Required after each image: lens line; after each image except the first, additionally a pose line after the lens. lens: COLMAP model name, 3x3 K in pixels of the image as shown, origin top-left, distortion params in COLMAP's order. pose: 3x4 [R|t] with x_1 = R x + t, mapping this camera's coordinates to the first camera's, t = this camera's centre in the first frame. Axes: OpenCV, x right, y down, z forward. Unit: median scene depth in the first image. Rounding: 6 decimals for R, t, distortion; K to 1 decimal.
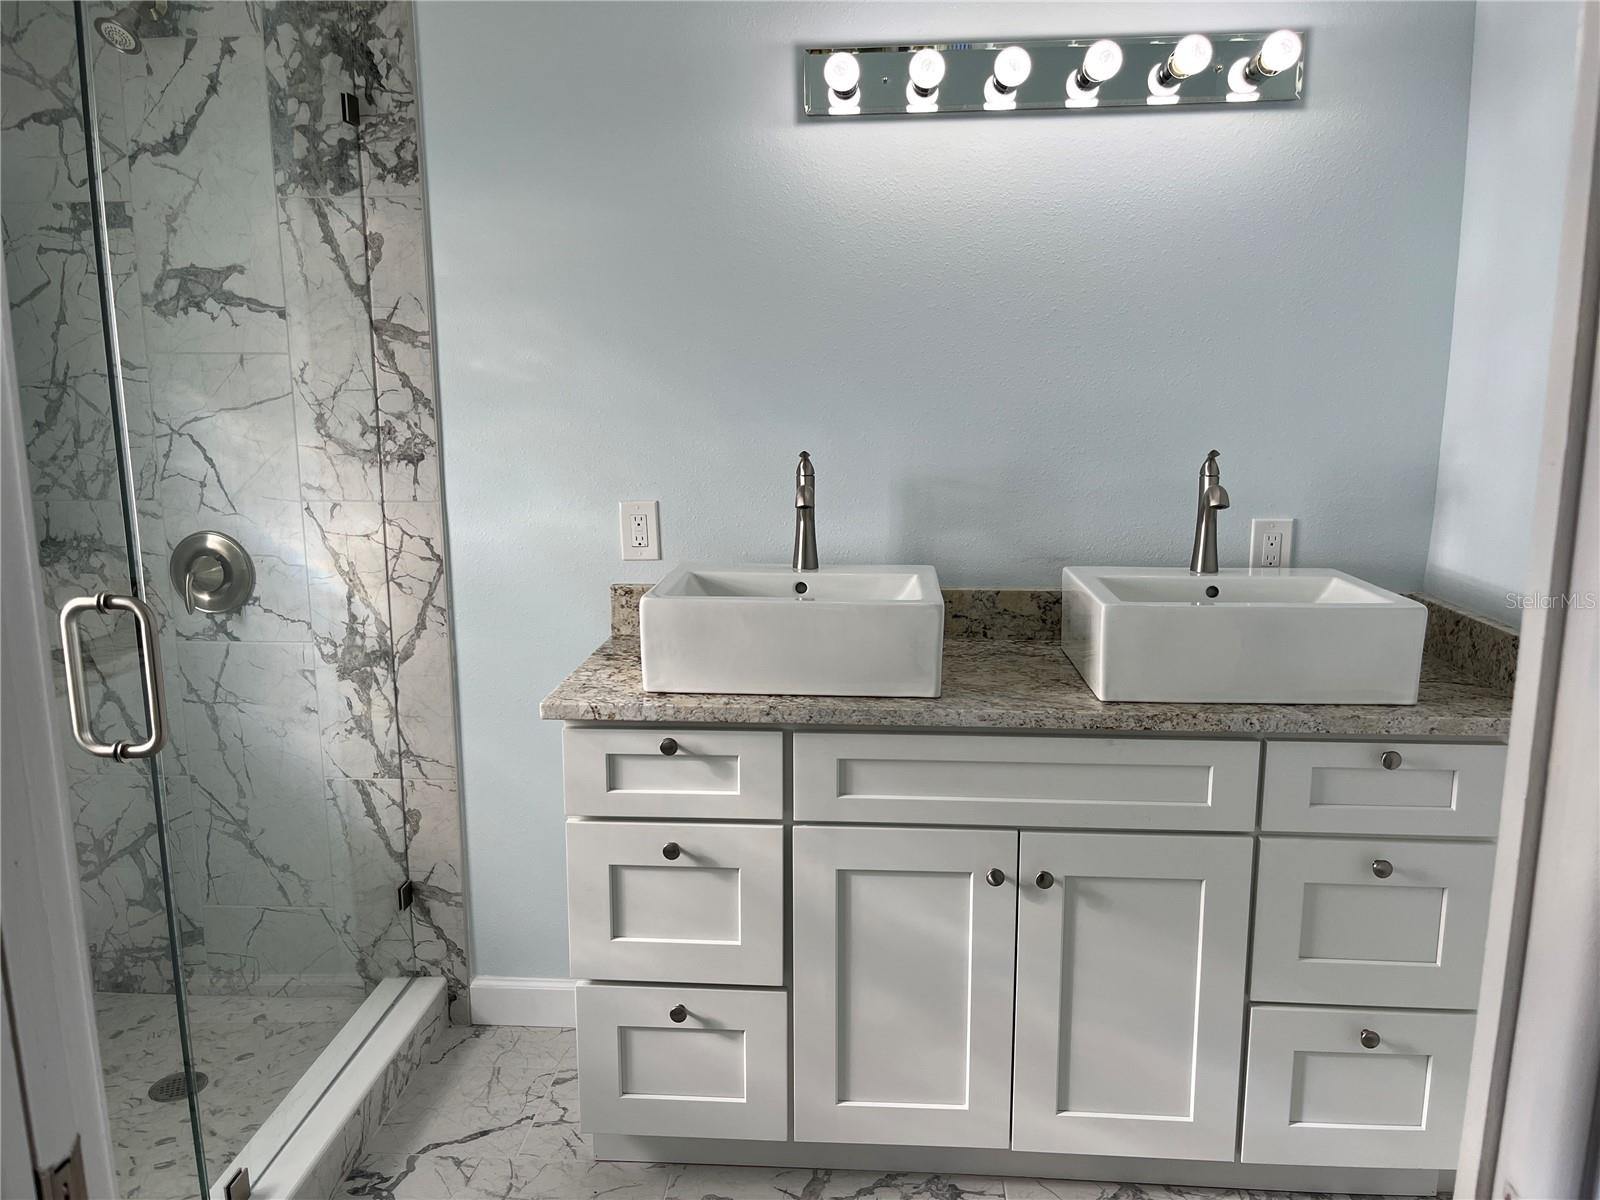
lens RADIAL K [[1206.8, 0, 770.0], [0, 1206.8, 613.4], [0, 0, 1]] dist [0.050321, -0.084419]
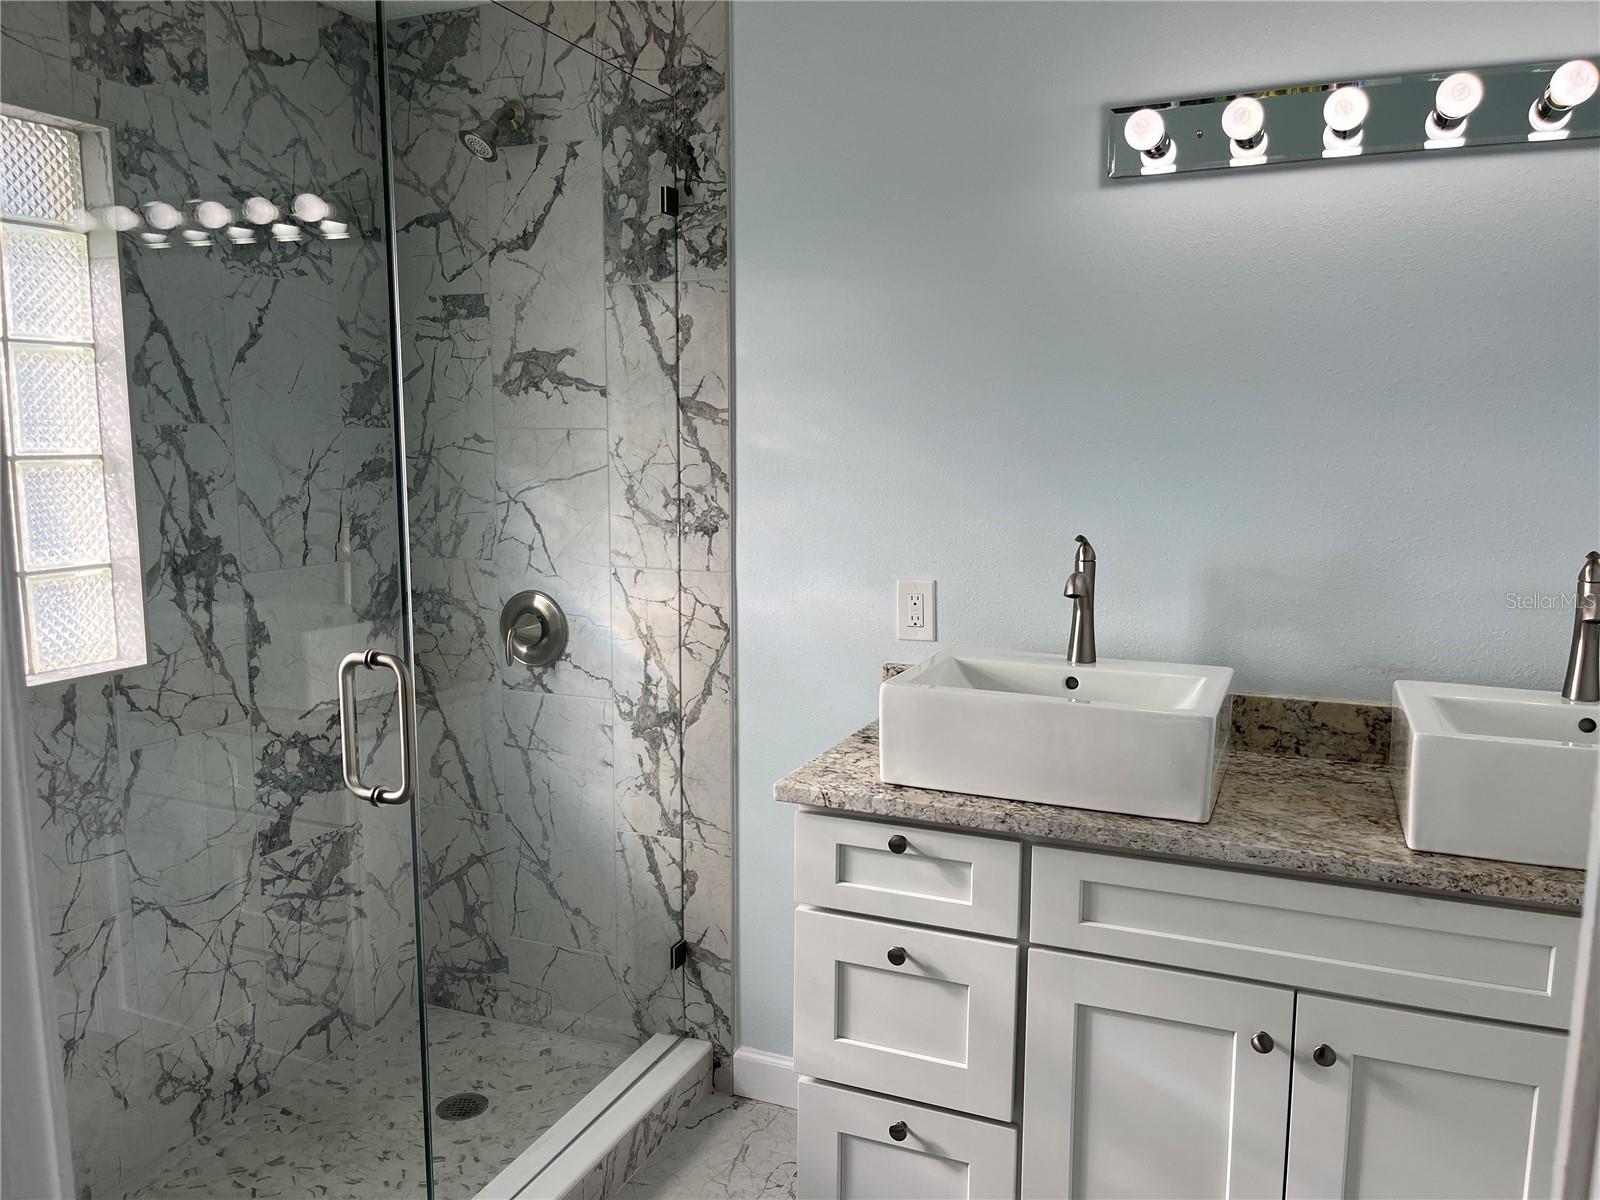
lens RADIAL K [[1206.8, 0, 805.4], [0, 1206.8, 606.1], [0, 0, 1]] dist [0.050321, -0.084419]
pose [[0.943200, 0.050858, -0.328311, 0.129720], [-0.067421, 0.996952, -0.039258, -0.029004], [0.325313, 0.059163, 0.943754, 0.061232]]
